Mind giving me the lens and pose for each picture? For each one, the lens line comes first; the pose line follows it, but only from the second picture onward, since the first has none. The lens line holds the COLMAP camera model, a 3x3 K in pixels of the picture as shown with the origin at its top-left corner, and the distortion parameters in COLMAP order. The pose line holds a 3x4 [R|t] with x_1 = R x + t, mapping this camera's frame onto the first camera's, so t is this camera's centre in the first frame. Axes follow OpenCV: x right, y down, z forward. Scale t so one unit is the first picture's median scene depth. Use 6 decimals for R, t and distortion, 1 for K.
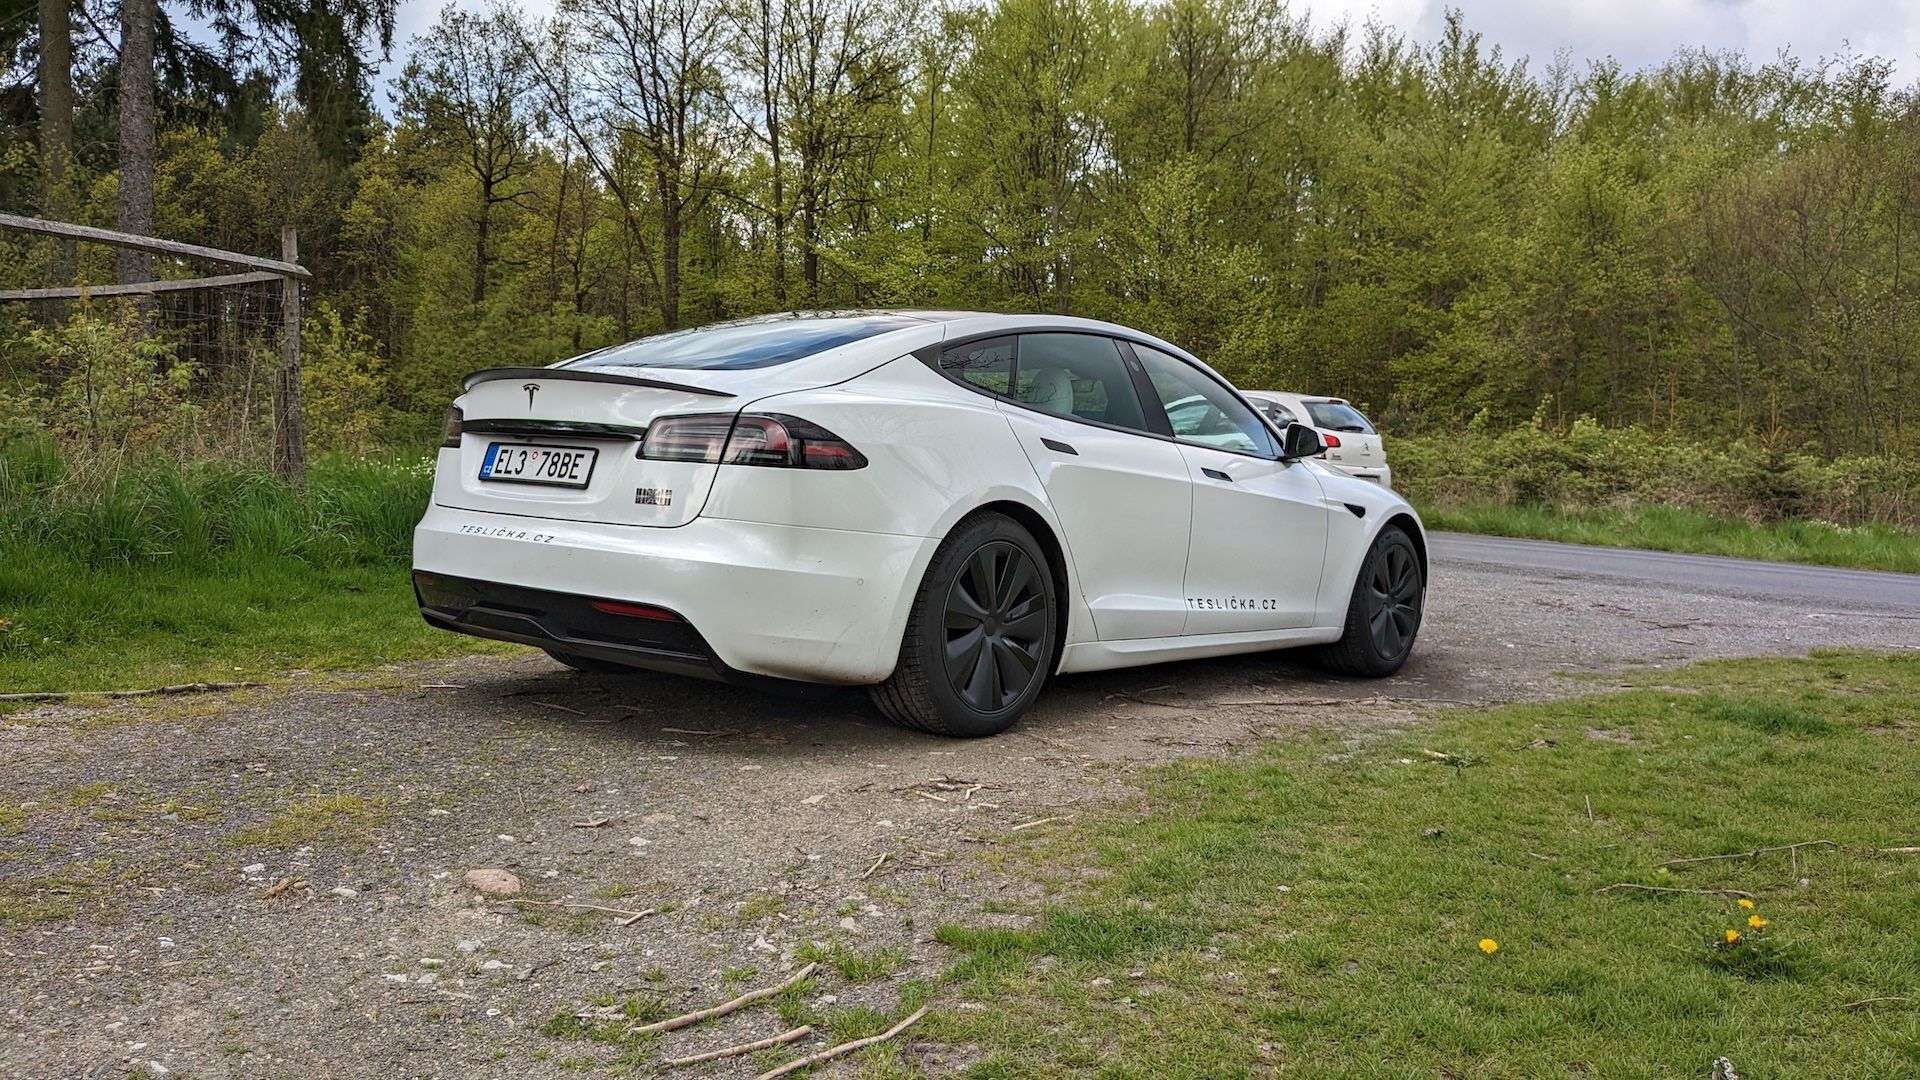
lens RADIAL K [[1637.8, 0, 960.0], [0, 1637.8, 540.0], [0, 0, 1]] dist [0.030402, -0.091356]
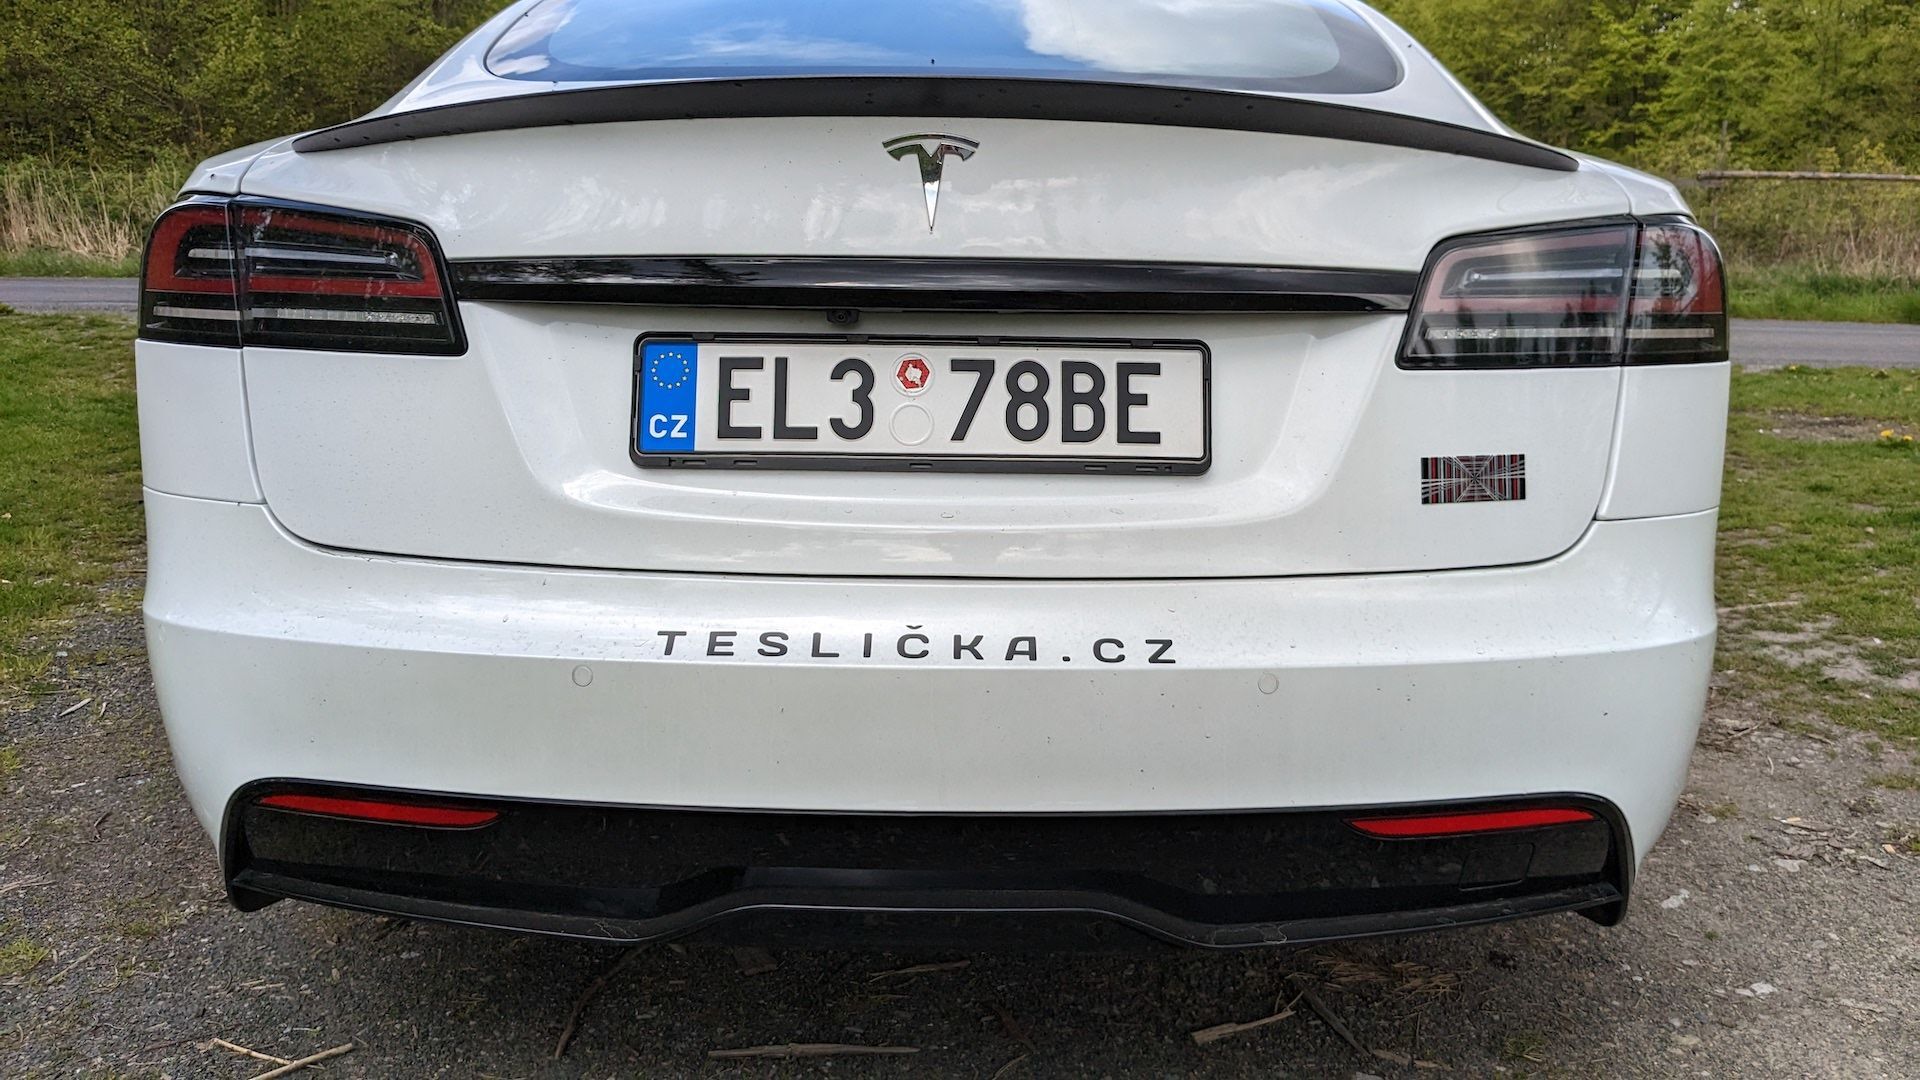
lens RADIAL K [[1637.8, 0, 960.0], [0, 1637.8, 540.0], [0, 0, 1]] dist [0.030402, -0.091356]
pose [[0.764051, -0.162753, 0.624290, -0.443430], [0.056606, 0.980837, 0.186427, -0.076605], [-0.642668, -0.107101, 0.758622, 0.743787]]
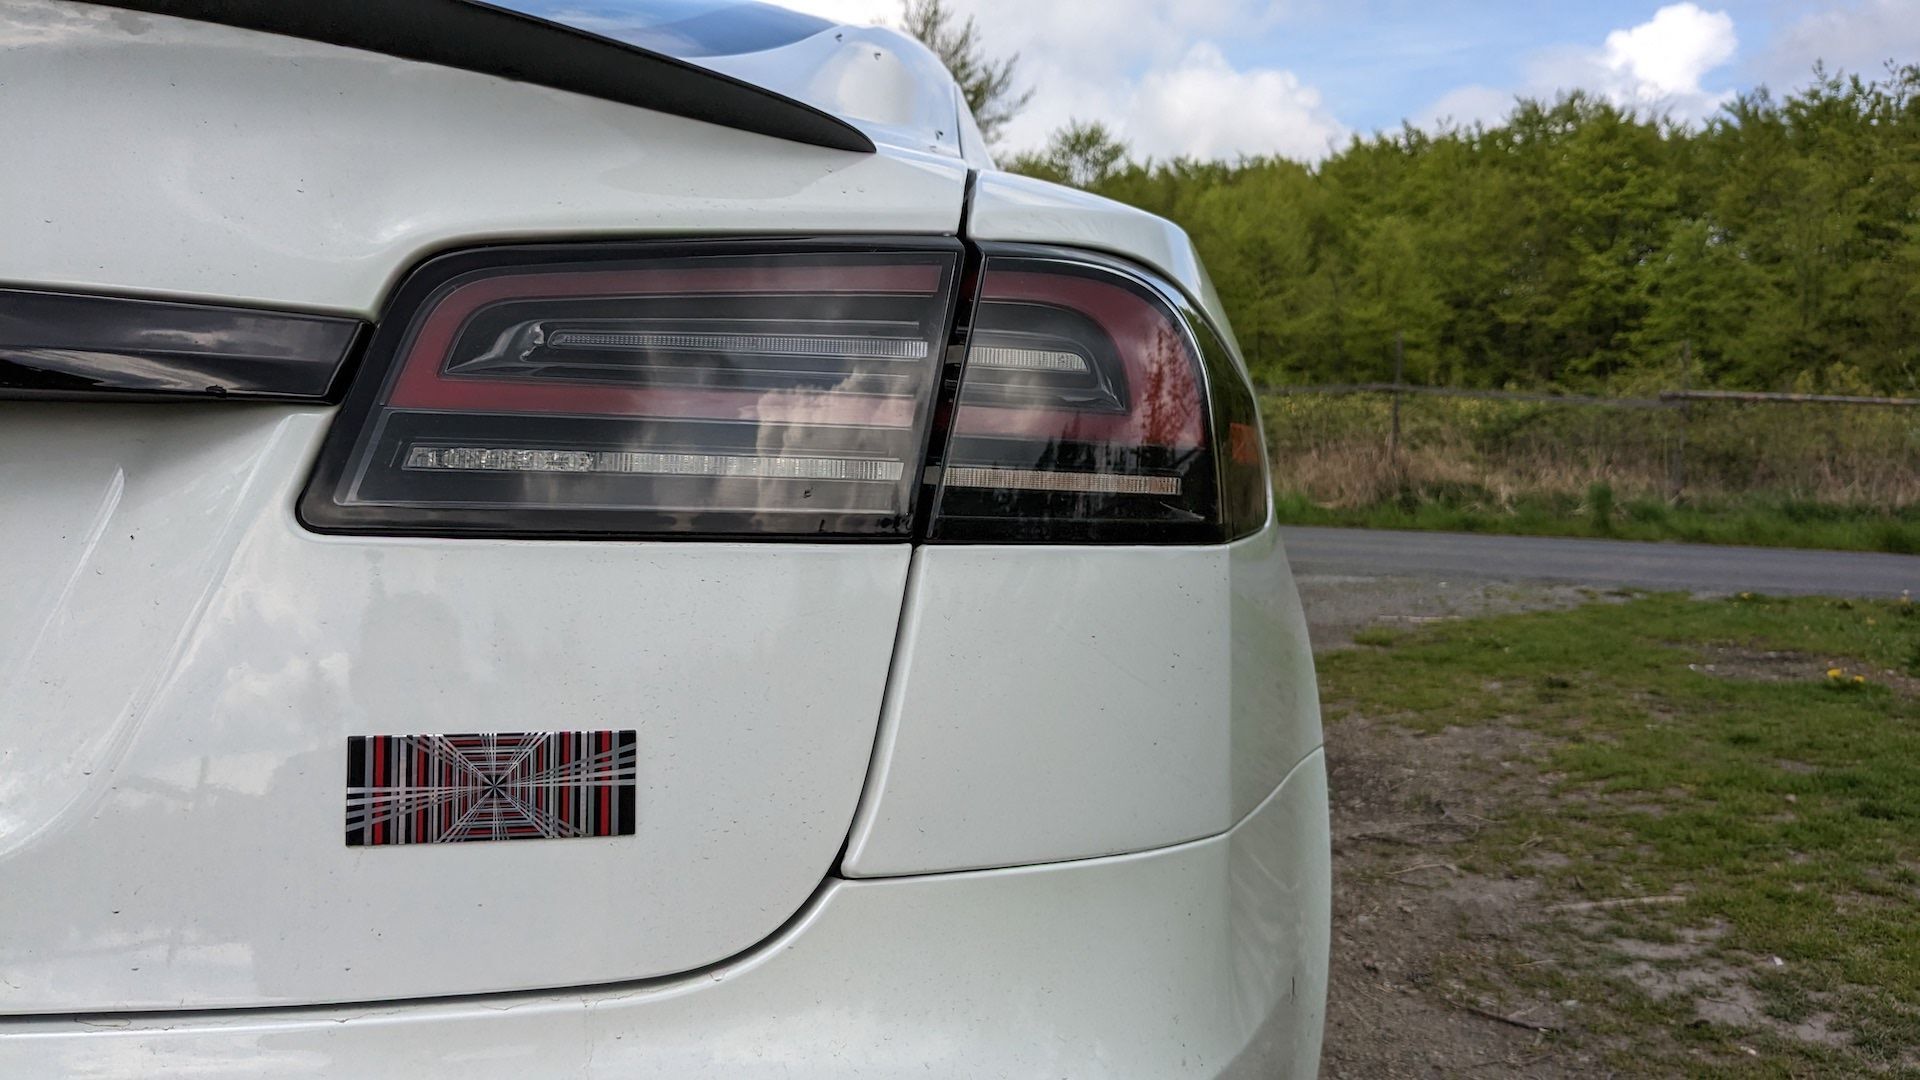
lens RADIAL K [[1647.8, 0, 894.8], [0, 1647.8, 541.6], [0, 0, 1]] dist [0.005915, -0.059009]
pose [[0.785883, -0.065083, 0.614941, -0.229149], [0.037334, 0.997626, 0.057872, -0.051428], [-0.617247, -0.022522, 0.786447, 0.790865]]
